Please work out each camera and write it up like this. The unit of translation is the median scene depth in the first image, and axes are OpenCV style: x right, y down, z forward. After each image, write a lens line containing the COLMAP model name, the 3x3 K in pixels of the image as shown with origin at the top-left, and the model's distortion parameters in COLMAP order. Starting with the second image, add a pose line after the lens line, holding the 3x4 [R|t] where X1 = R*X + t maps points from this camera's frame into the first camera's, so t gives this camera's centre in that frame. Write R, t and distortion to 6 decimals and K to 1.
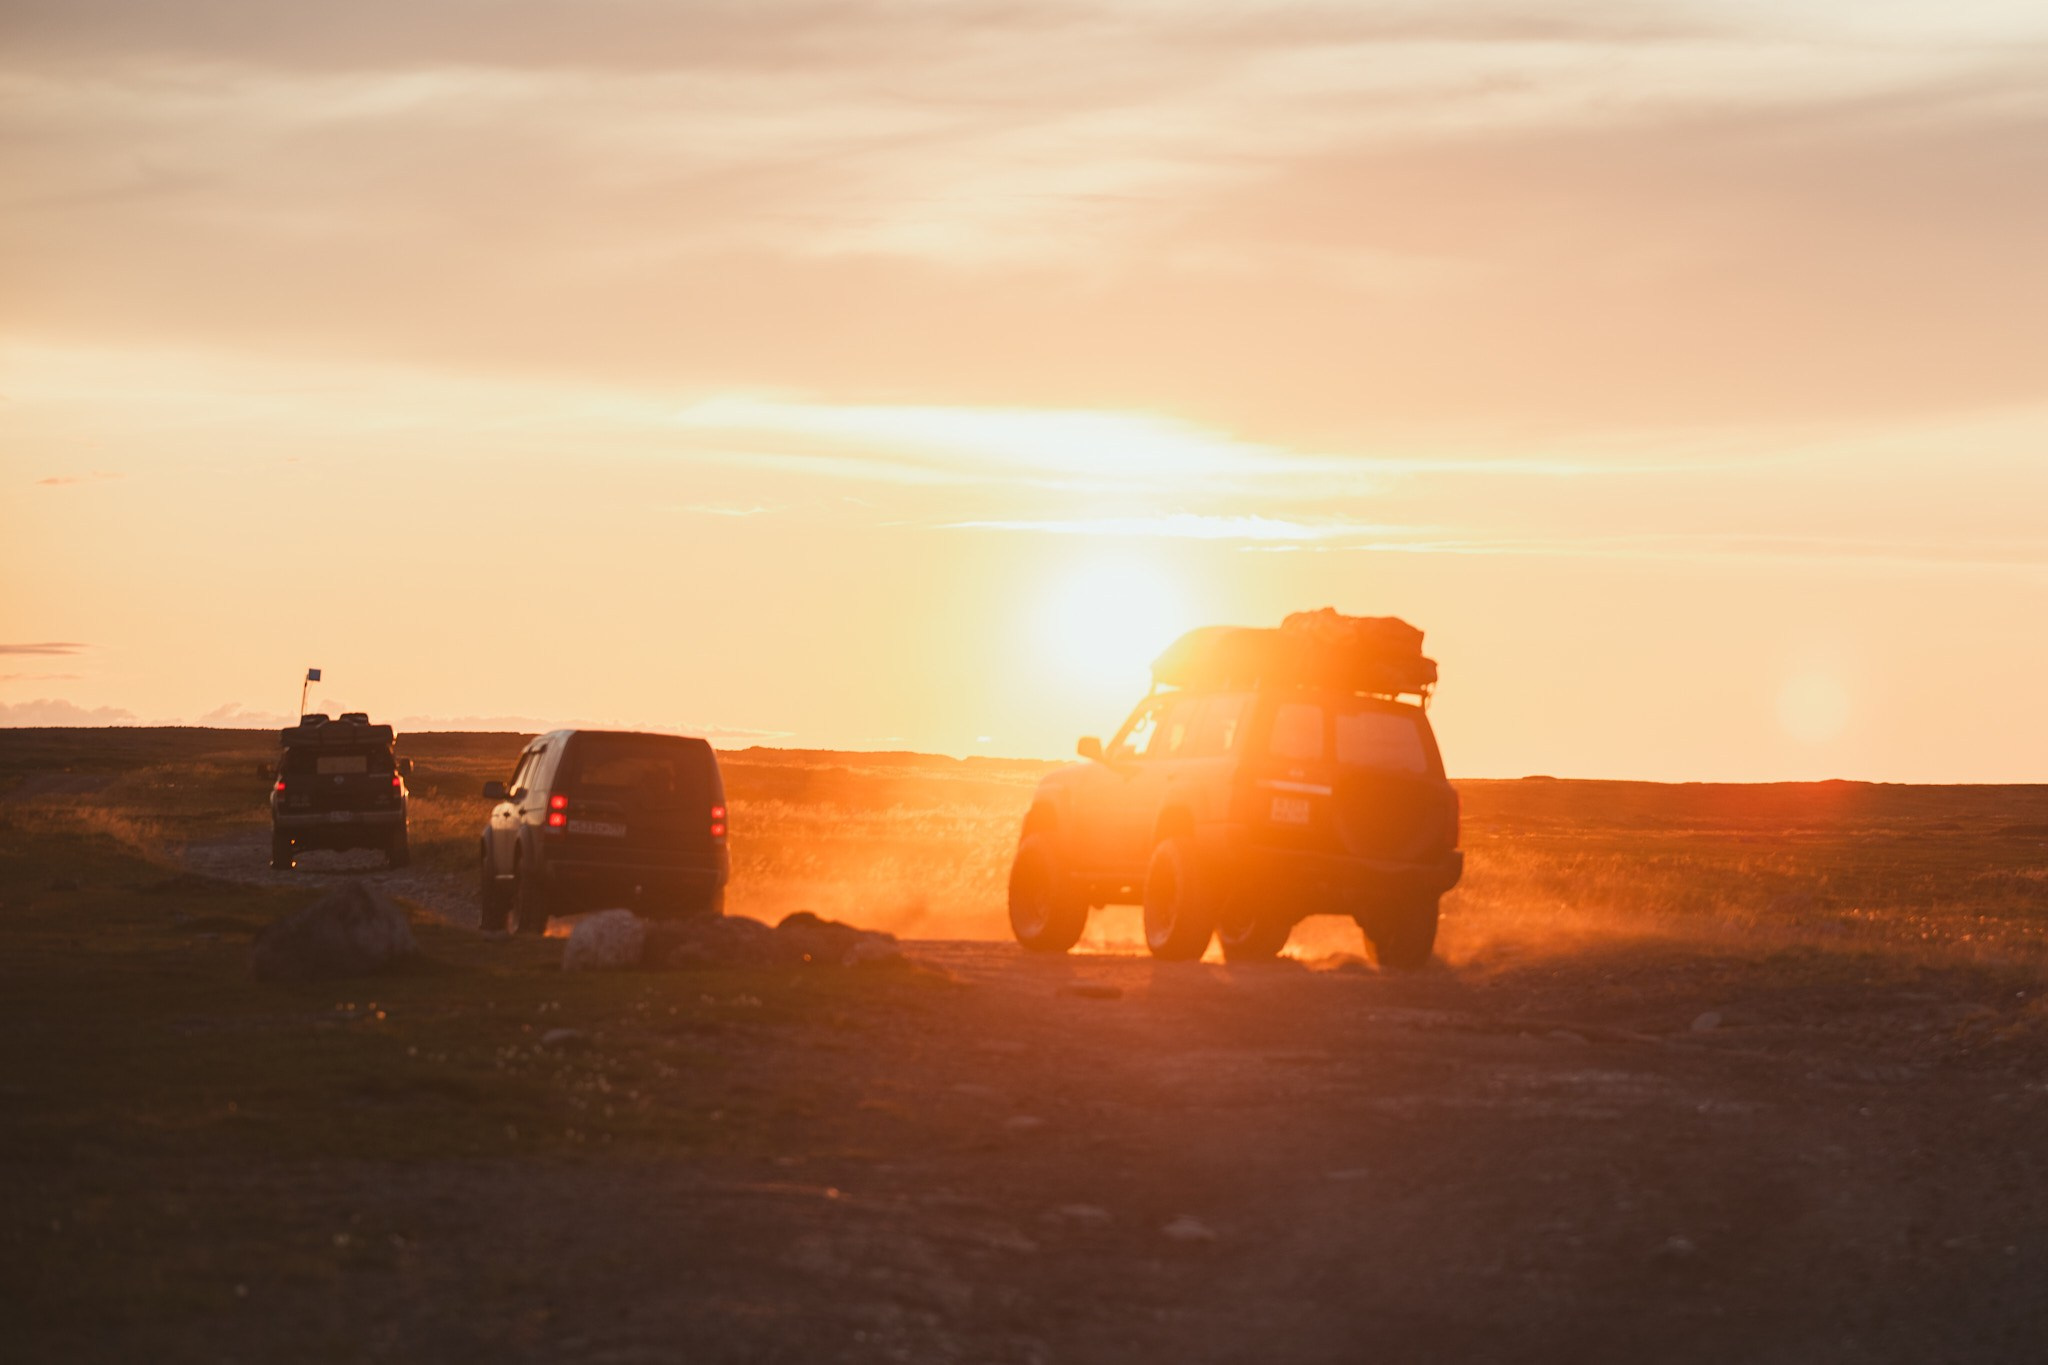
lens RADIAL K [[5660.7, 0, 1024.0], [0, 5660.7, 682.5], [0, 0, 1]] dist [0.143392, 1.347376]
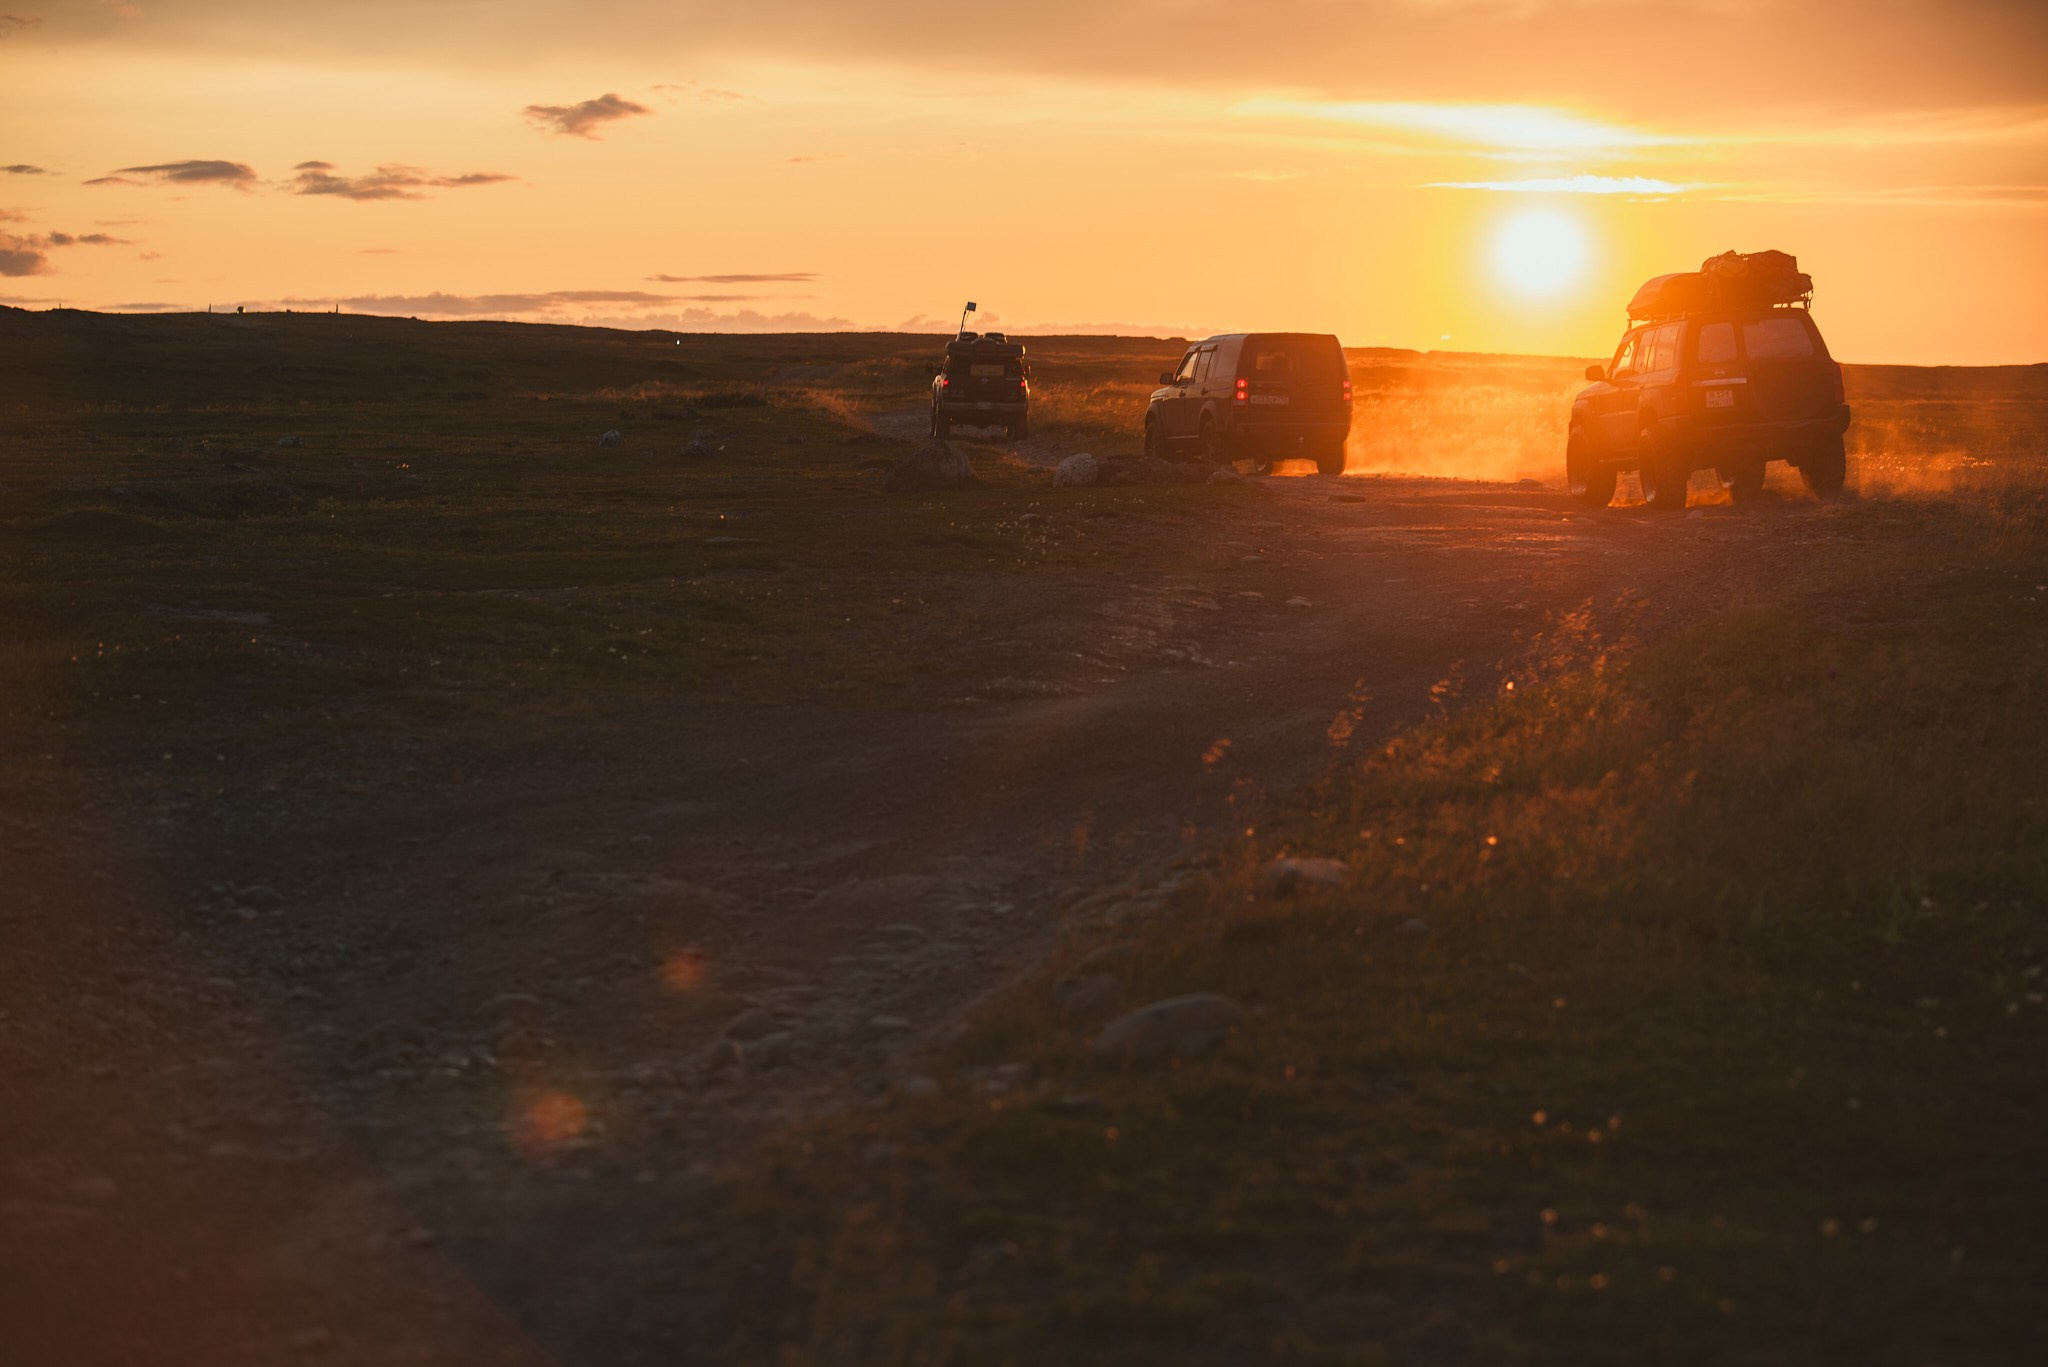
lens RADIAL K [[5660.7, 0, 1024.0], [0, 5660.7, 683.5], [0, 0, 1]] dist [0.143392, 1.347376]
pose [[0.990599, 0.004063, -0.136740, 0.085254], [0.006570, 0.996993, 0.077215, -0.014279], [0.136643, -0.077387, 0.987593, -0.430924]]
